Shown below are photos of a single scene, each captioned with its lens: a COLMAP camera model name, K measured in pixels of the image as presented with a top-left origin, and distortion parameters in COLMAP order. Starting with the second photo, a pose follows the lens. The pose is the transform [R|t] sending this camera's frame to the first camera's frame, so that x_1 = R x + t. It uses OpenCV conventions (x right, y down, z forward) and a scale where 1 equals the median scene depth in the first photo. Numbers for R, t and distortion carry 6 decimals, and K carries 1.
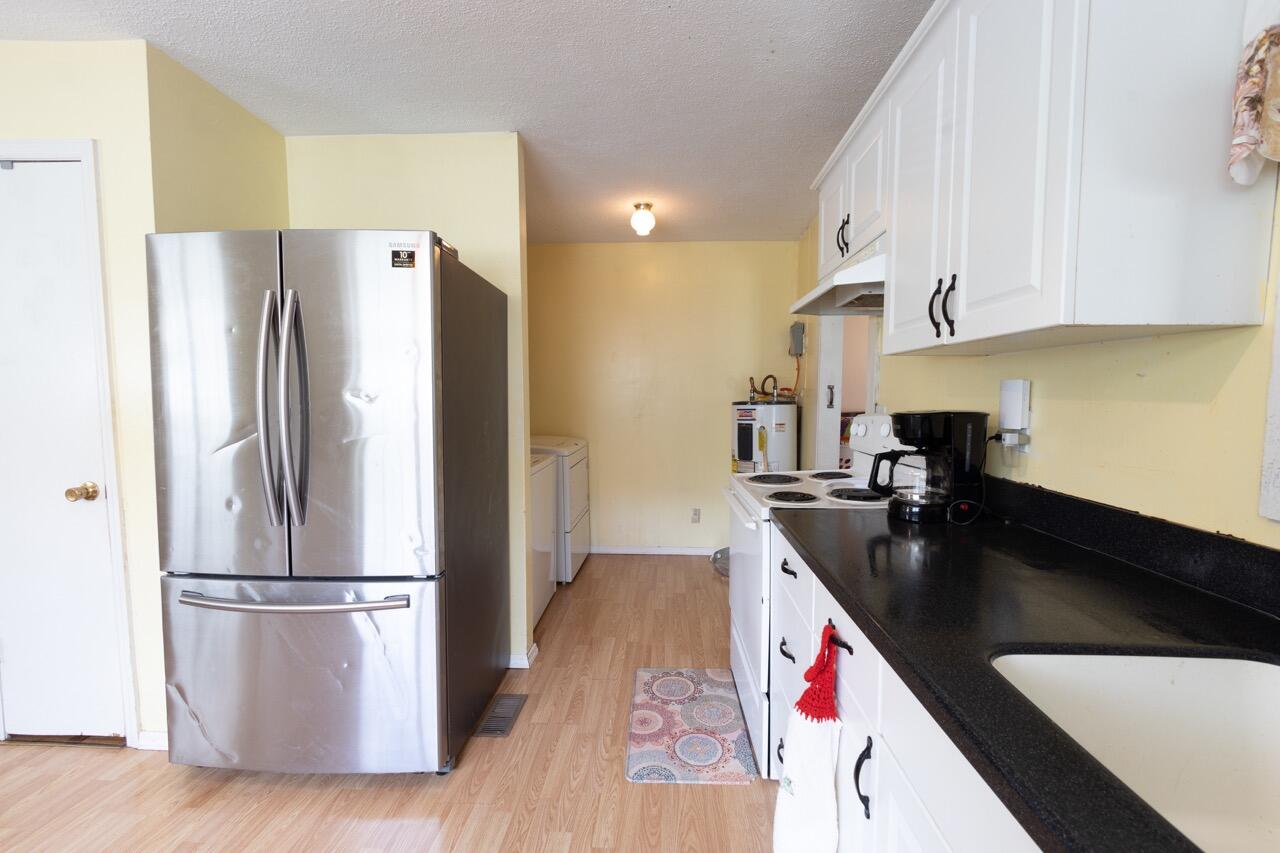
lens RADIAL K [[556.1, 0, 642.3], [0, 556.1, 420.9], [0, 0, 1]] dist [0.003394, 0.000098]
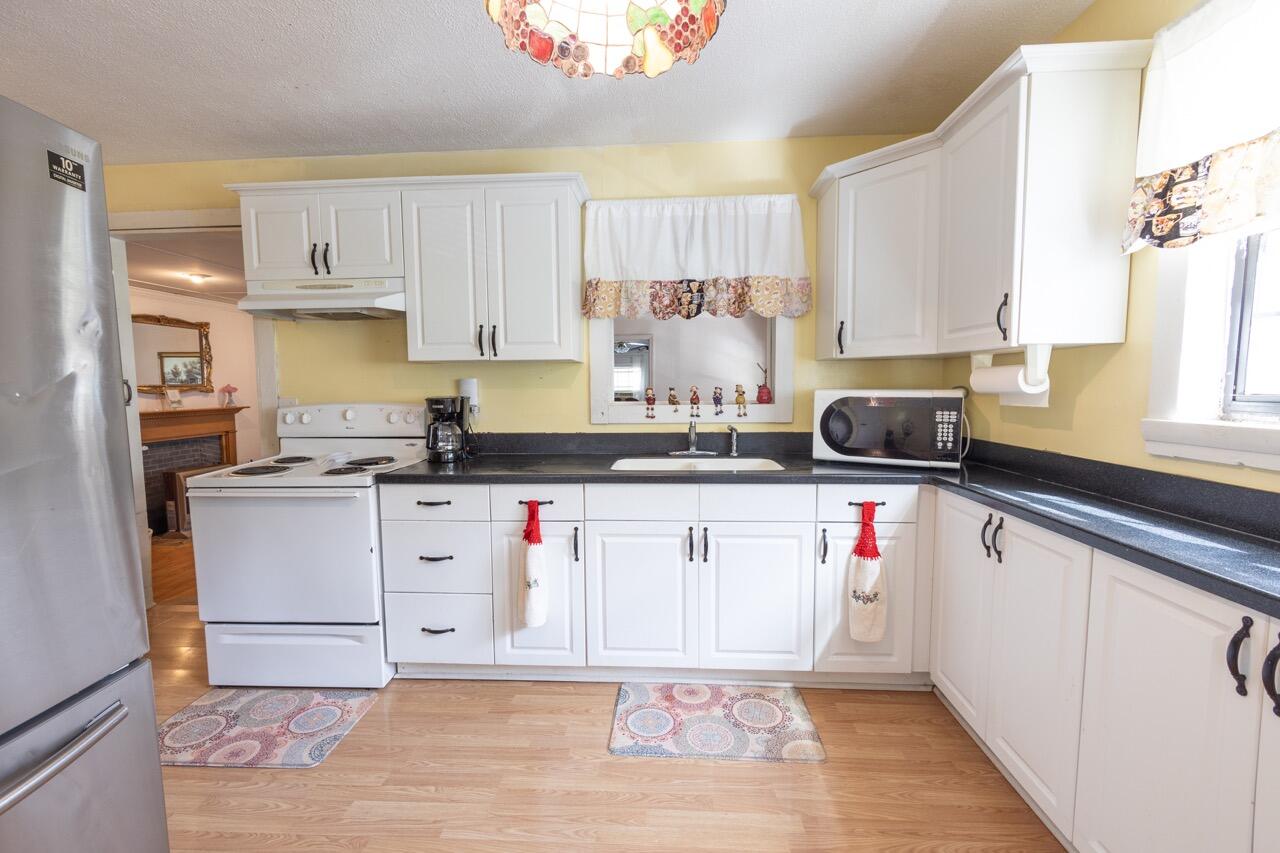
lens RADIAL K [[556.1, 0, 643.1], [0, 556.1, 425.3], [0, 0, 1]] dist [0.003394, 0.000098]
pose [[-0.007918, -0.072403, 0.997344, -0.922760], [0.064762, 0.995244, 0.072765, -0.012433], [-0.997869, 0.065166, -0.003192, 0.330573]]
